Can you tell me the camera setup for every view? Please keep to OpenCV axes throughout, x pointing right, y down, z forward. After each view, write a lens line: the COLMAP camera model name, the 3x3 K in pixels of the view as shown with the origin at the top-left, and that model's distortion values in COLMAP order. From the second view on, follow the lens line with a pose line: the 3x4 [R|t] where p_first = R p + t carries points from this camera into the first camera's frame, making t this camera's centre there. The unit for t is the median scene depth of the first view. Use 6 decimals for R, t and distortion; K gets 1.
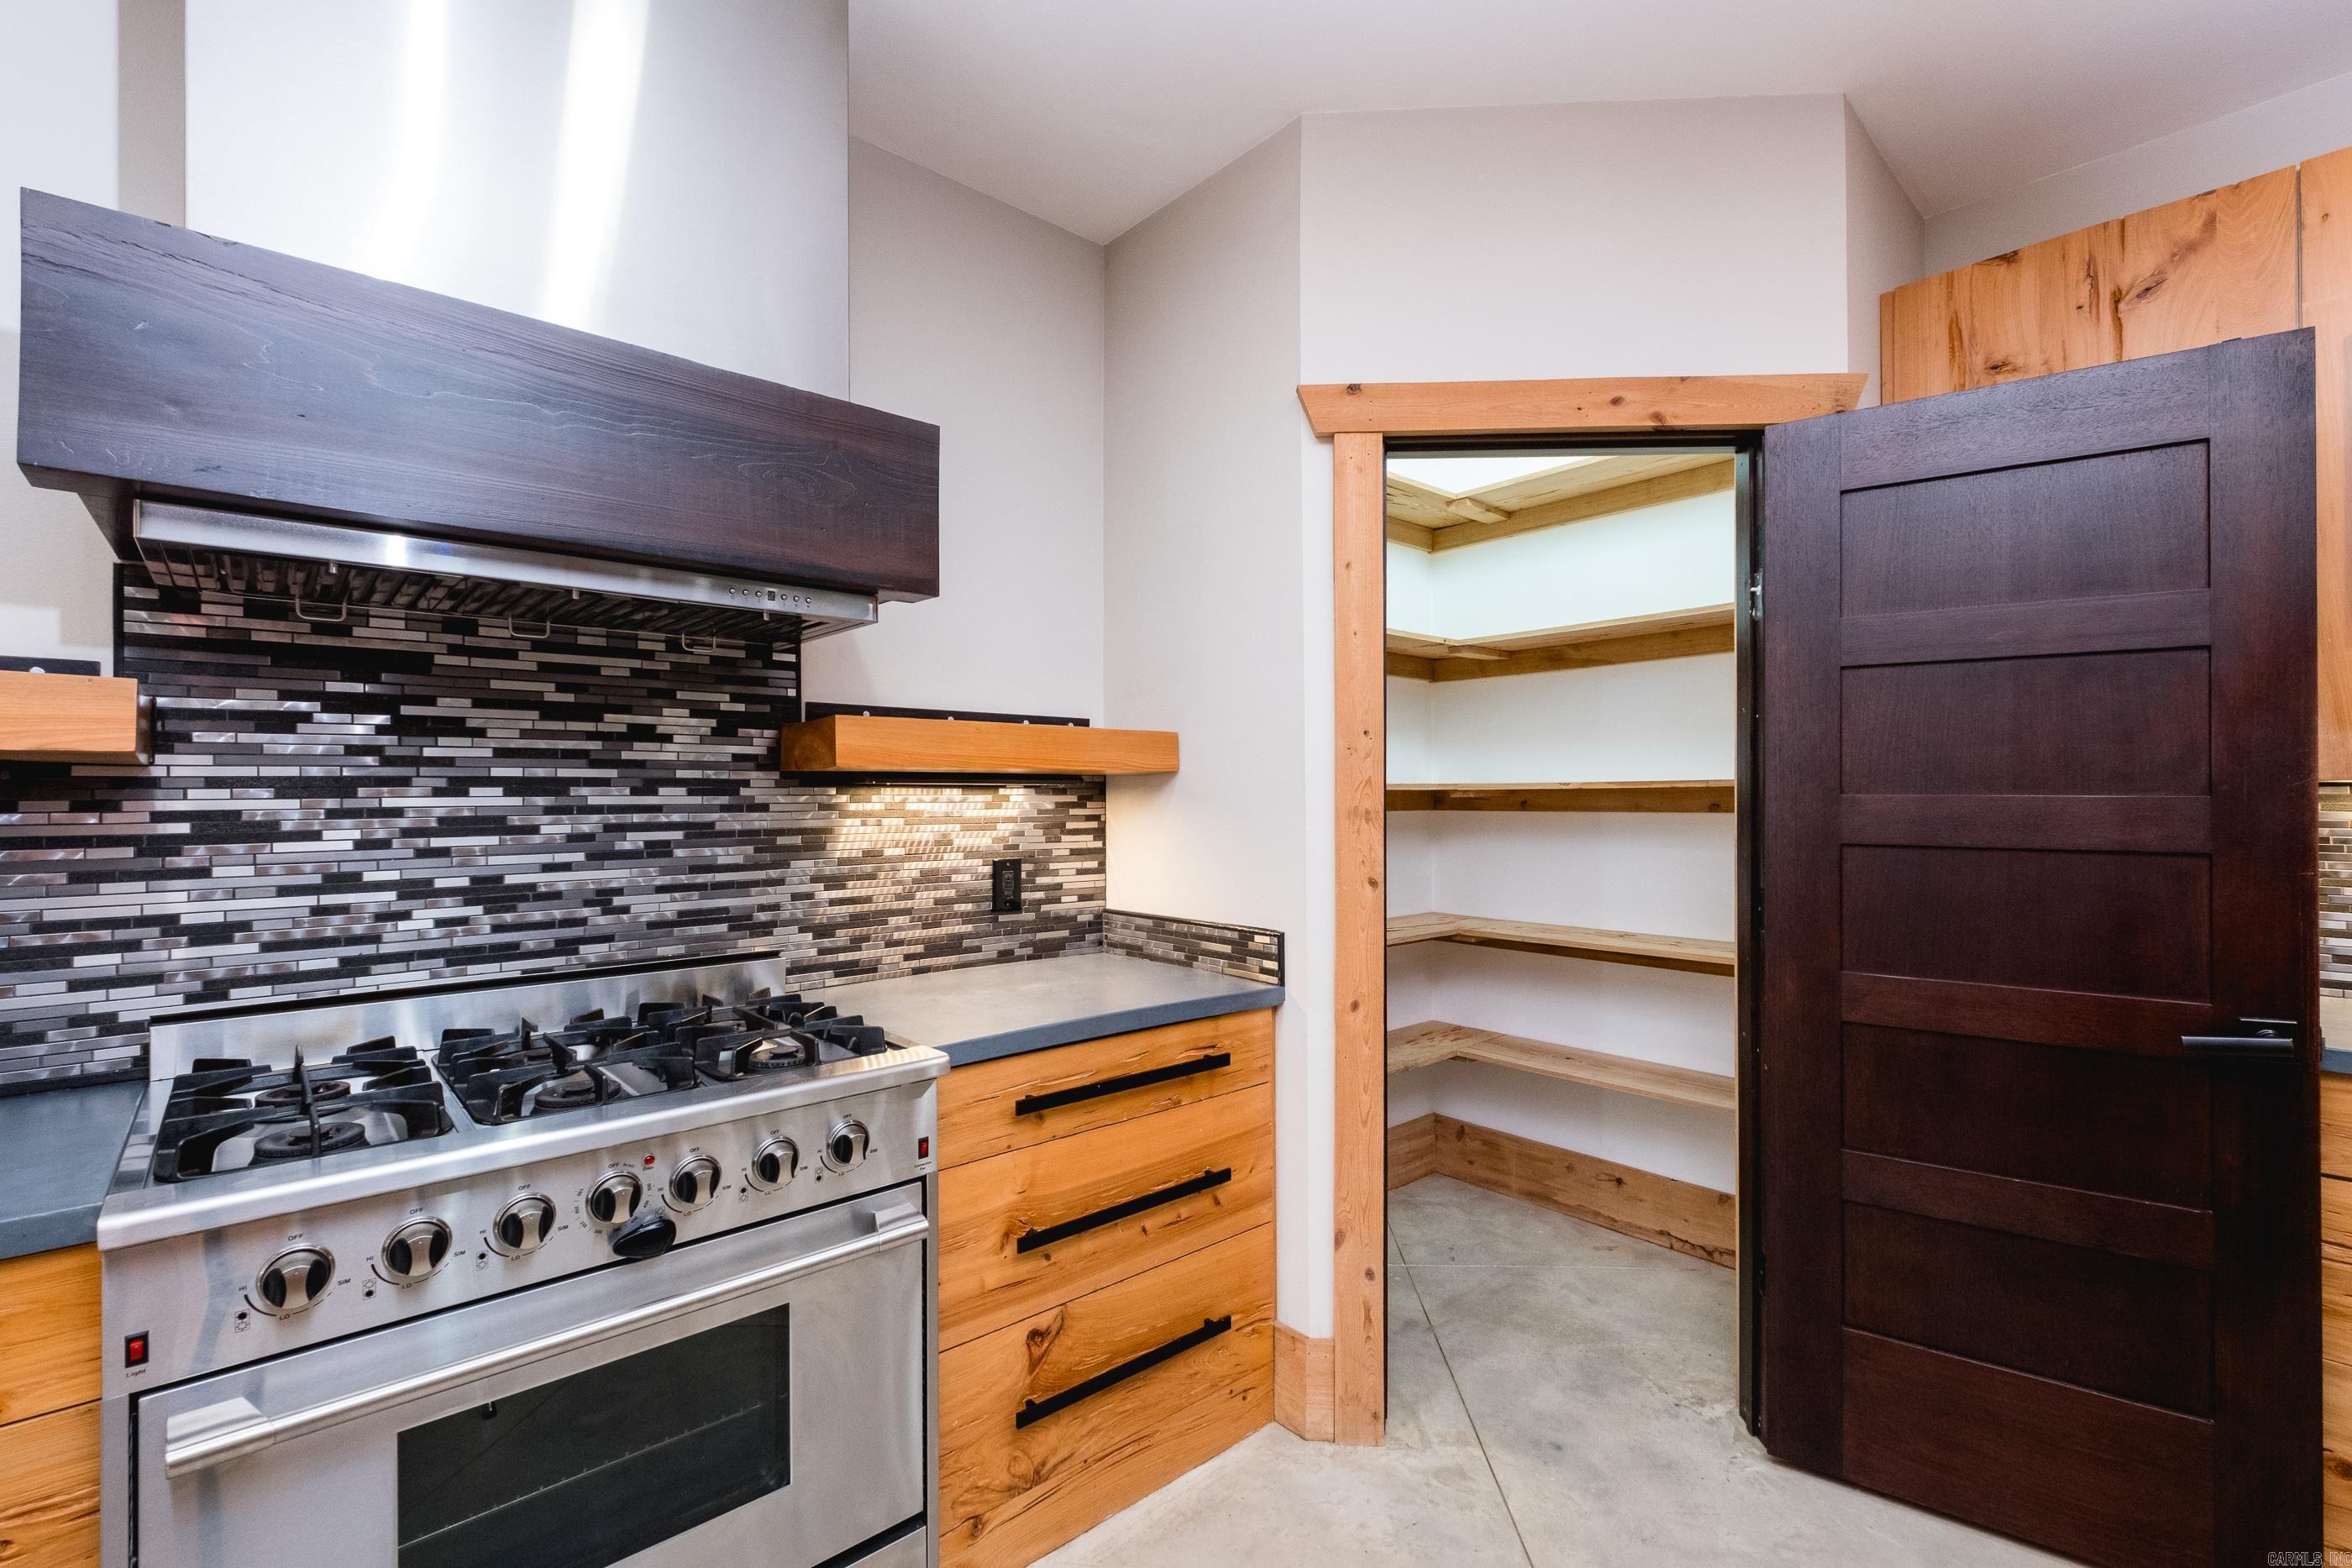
lens RADIAL K [[1033.4, 0, 1171.6], [0, 1033.4, 782.4], [0, 0, 1]] dist [0.008496, -0.006818]
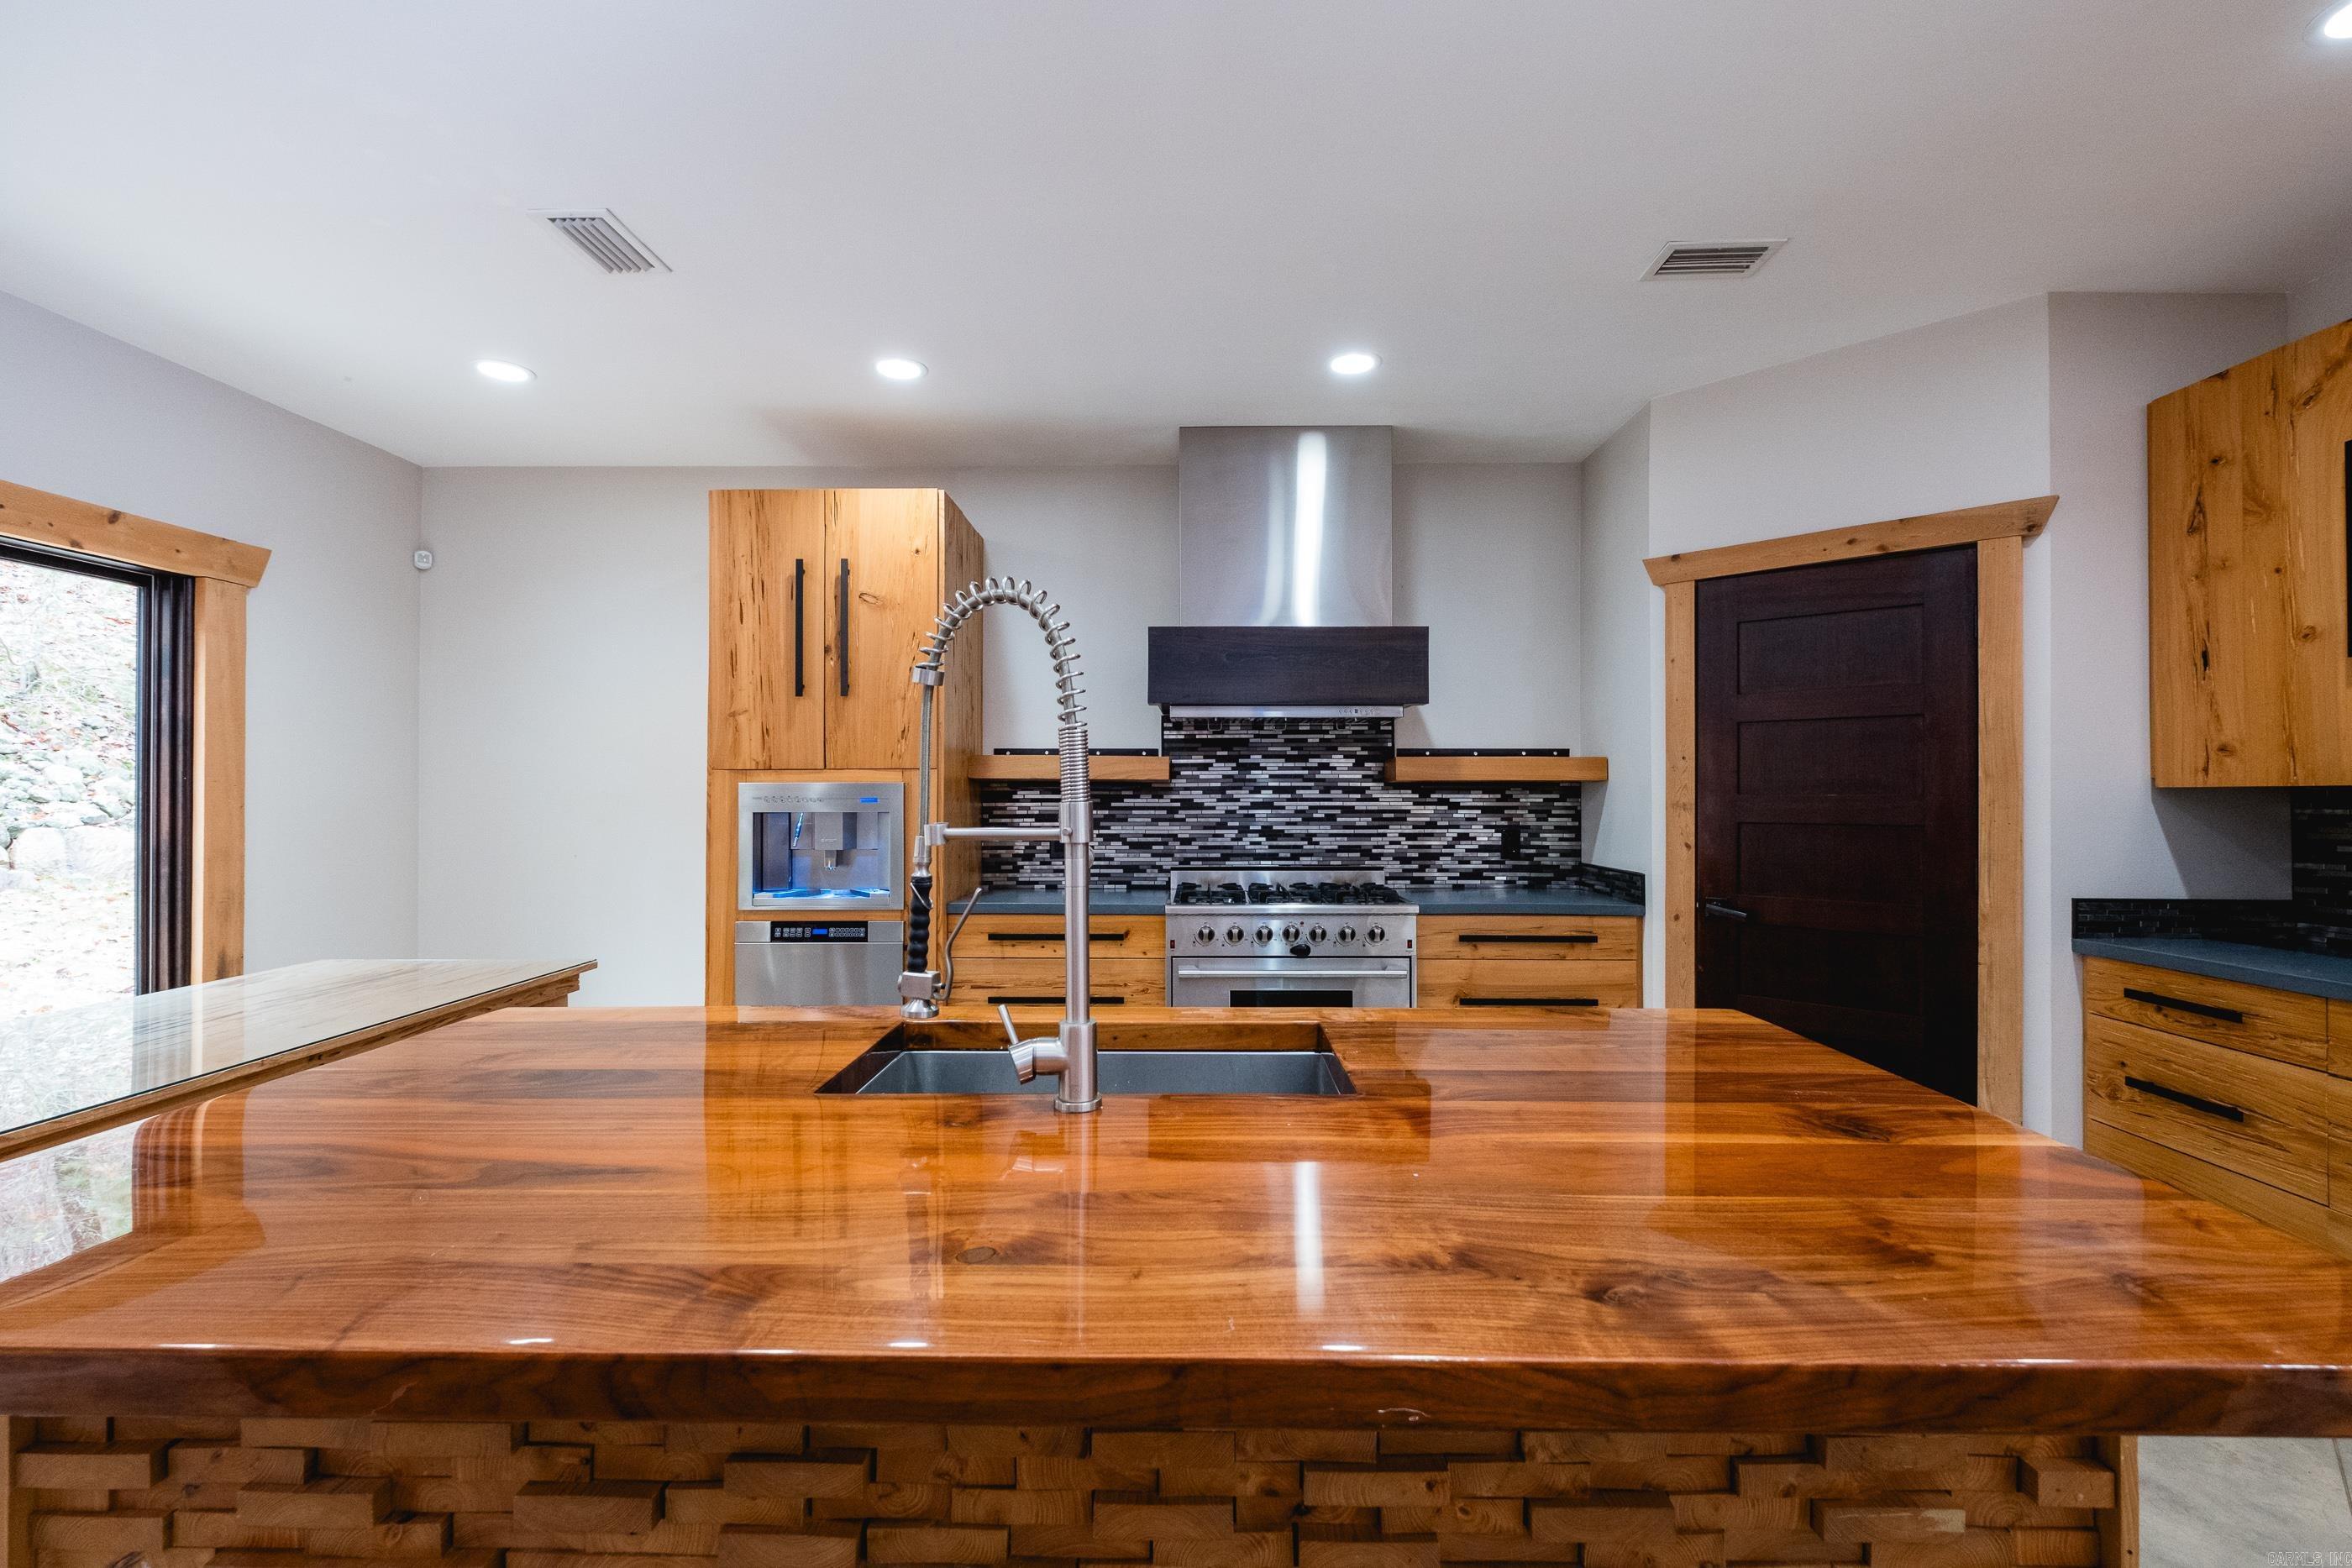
lens RADIAL K [[1010.8, 0, 1185.4], [0, 1010.8, 785.7], [0, 0, 1]] dist [0.001906, -0.000390]
pose [[0.738996, -0.002494, -0.673705, 0.740441], [0.005010, 0.999986, 0.001793, -0.010196], [0.673691, -0.004700, 0.738998, -0.826187]]
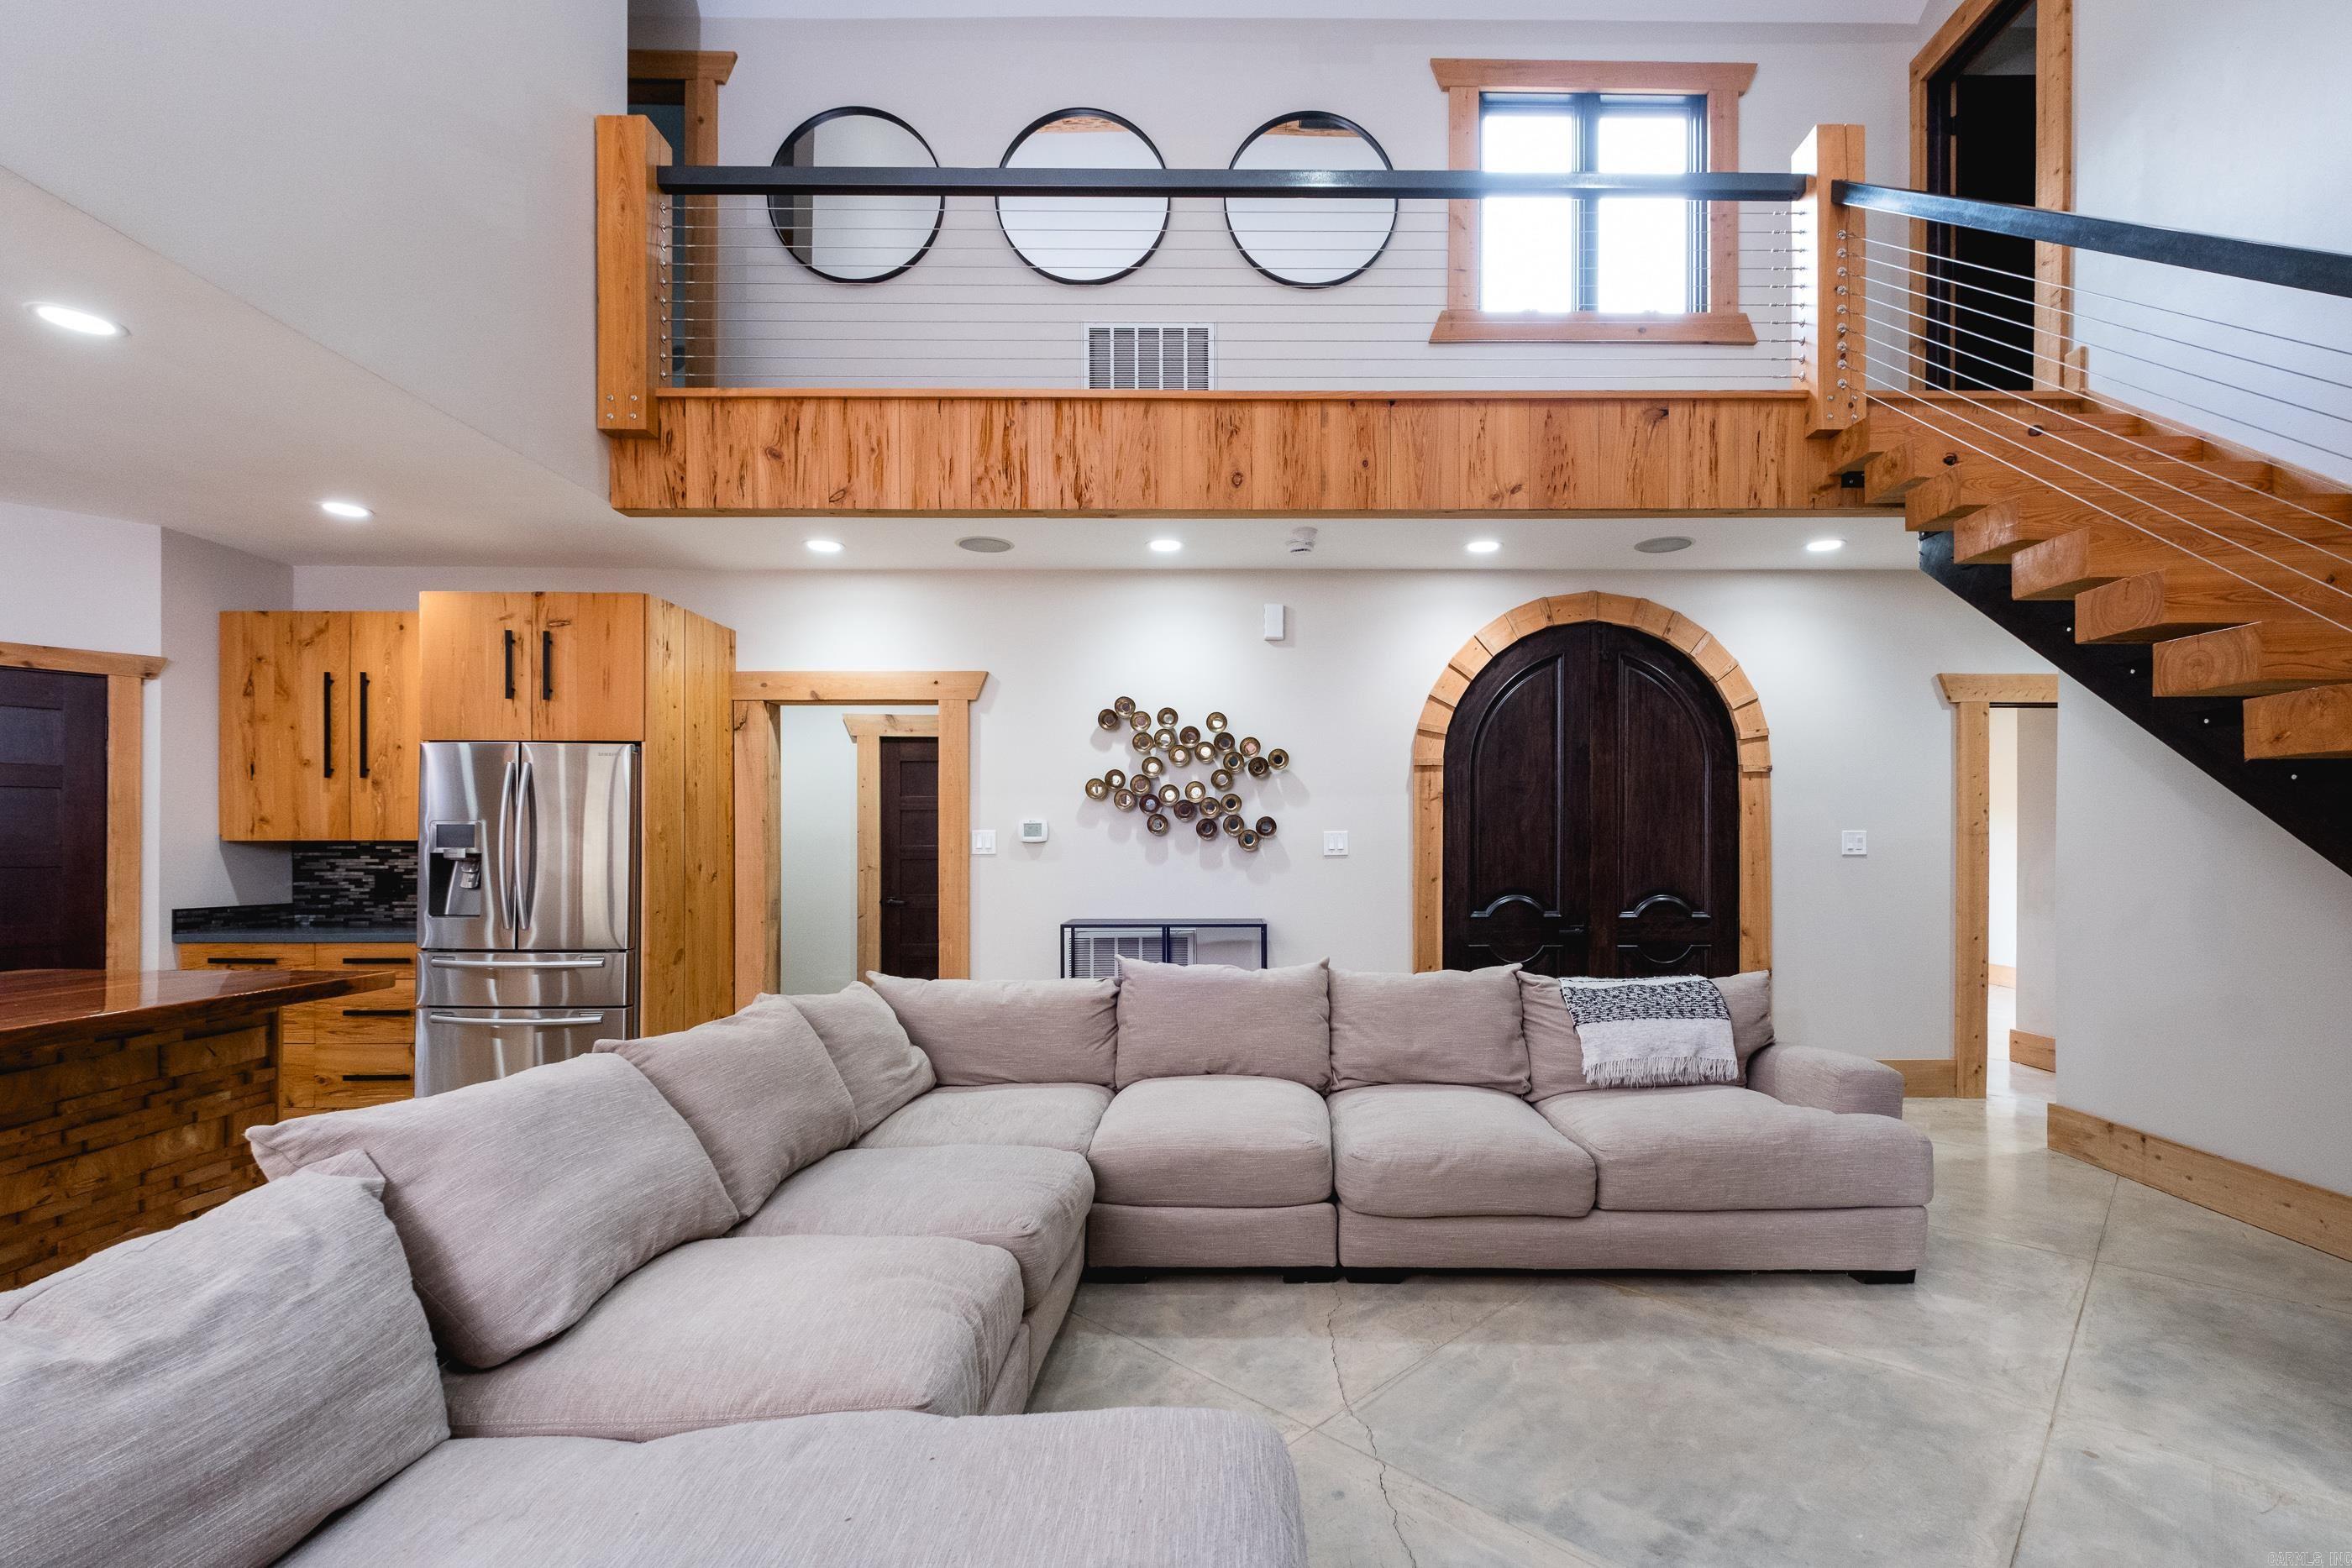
lens RADIAL K [[1040.4, 0, 1246.6], [0, 1040.4, 847.2], [0, 0, 1]] dist [0.007824, -0.005396]
pose [[0.651153, 0.003165, 0.758940, 0.495756], [-0.011618, 0.999916, 0.005798, -0.025182], [-0.758858, -0.012593, 0.651134, -2.300823]]
